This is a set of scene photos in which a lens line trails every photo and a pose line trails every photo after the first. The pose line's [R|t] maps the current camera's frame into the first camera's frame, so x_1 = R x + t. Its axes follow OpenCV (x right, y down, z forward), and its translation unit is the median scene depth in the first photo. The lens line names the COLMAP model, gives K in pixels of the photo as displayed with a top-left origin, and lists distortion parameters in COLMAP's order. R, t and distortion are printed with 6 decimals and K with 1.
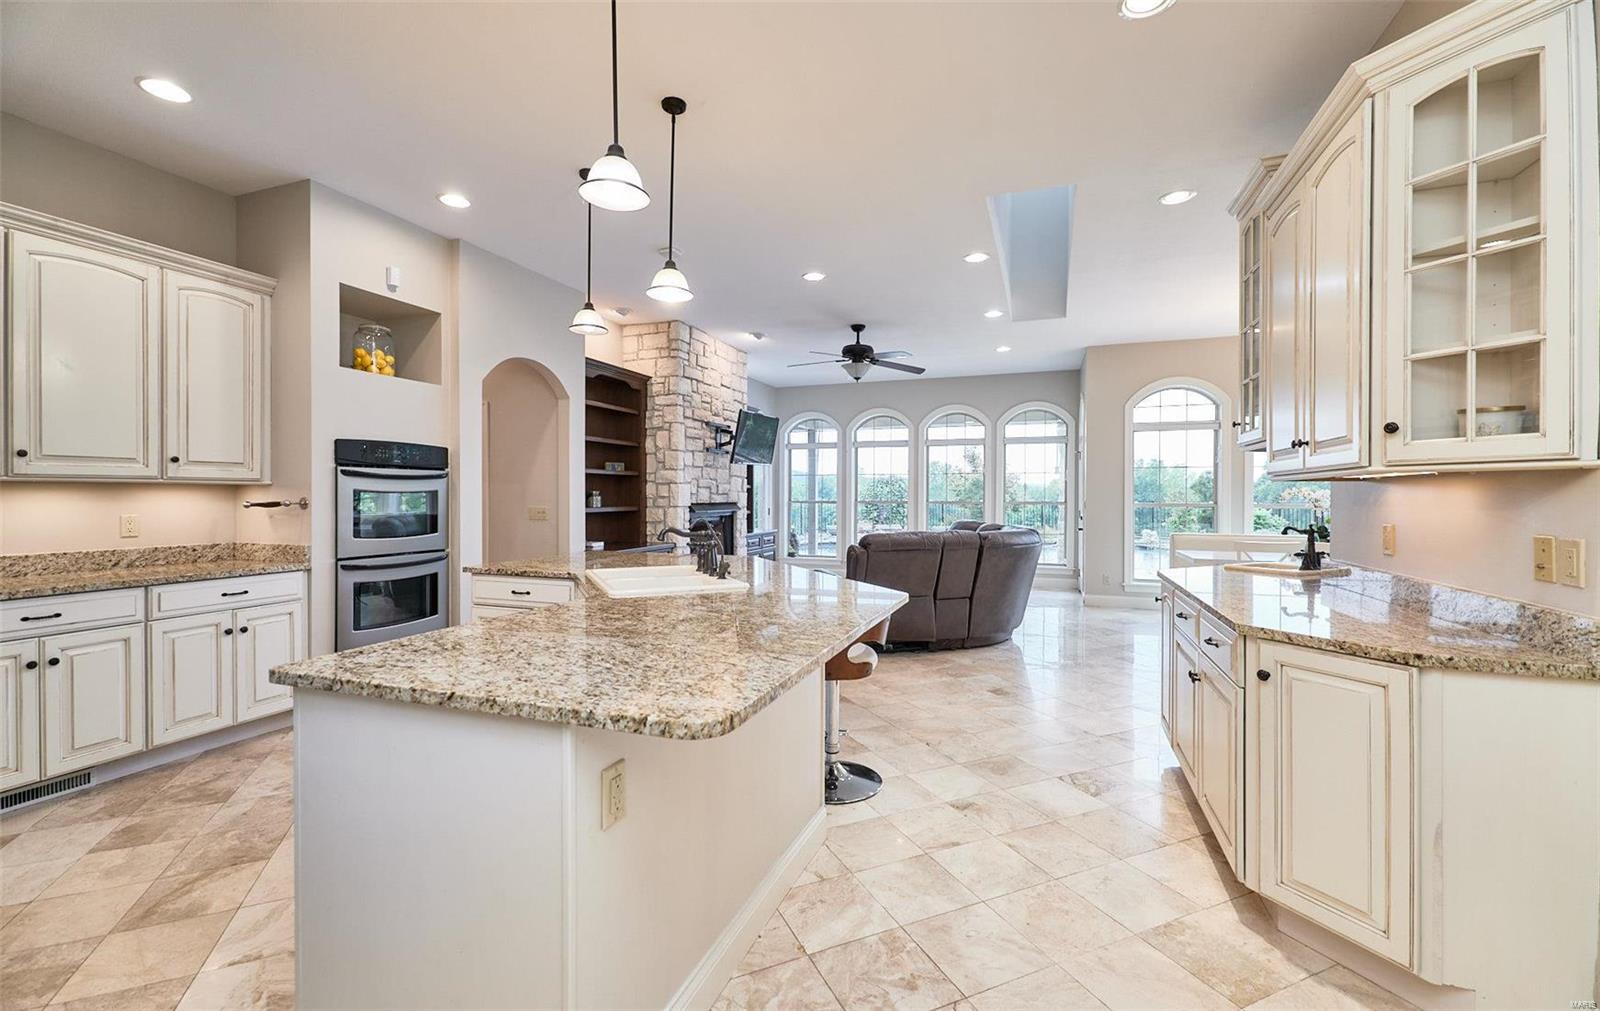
lens RADIAL K [[668.4, 0, 799.4], [0, 668.4, 498.1], [0, 0, 1]] dist [0.002594, 0.000376]
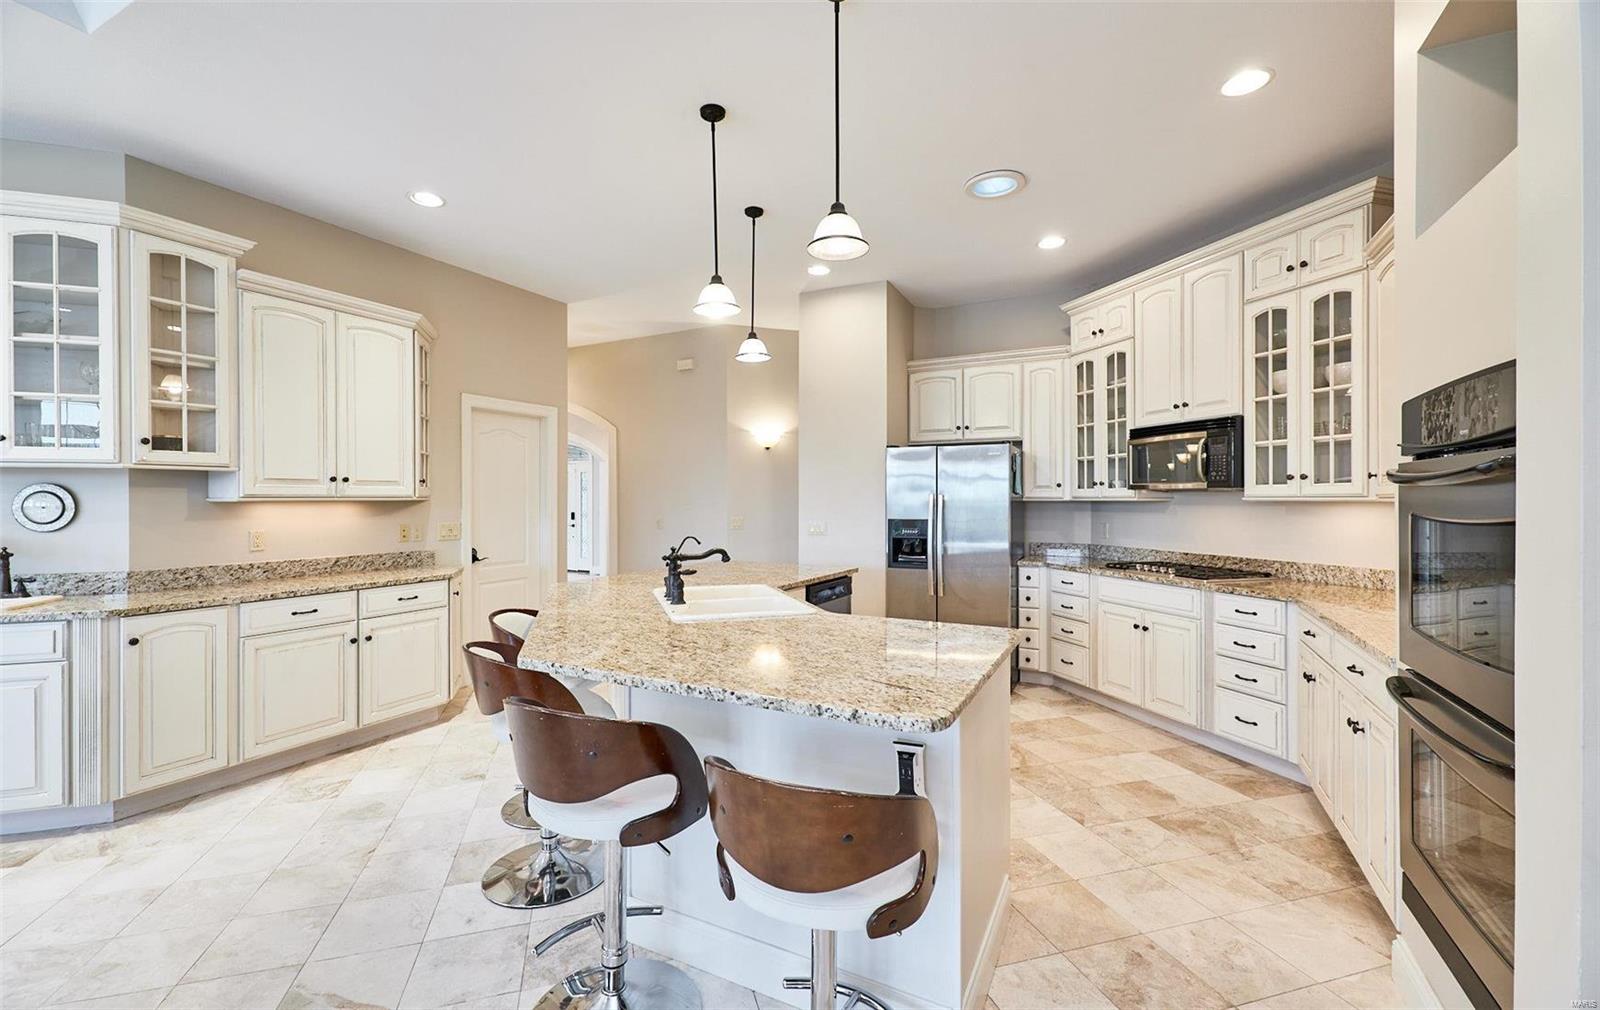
lens RADIAL K [[668.4, 0, 791.6], [0, 668.4, 503.1], [0, 0, 1]] dist [0.002594, 0.000376]
pose [[-0.991988, -0.001902, 0.126318, -0.275525], [-0.000690, 0.999953, 0.009632, -0.020188], [-0.126330, 0.009468, -0.991943, 1.268977]]
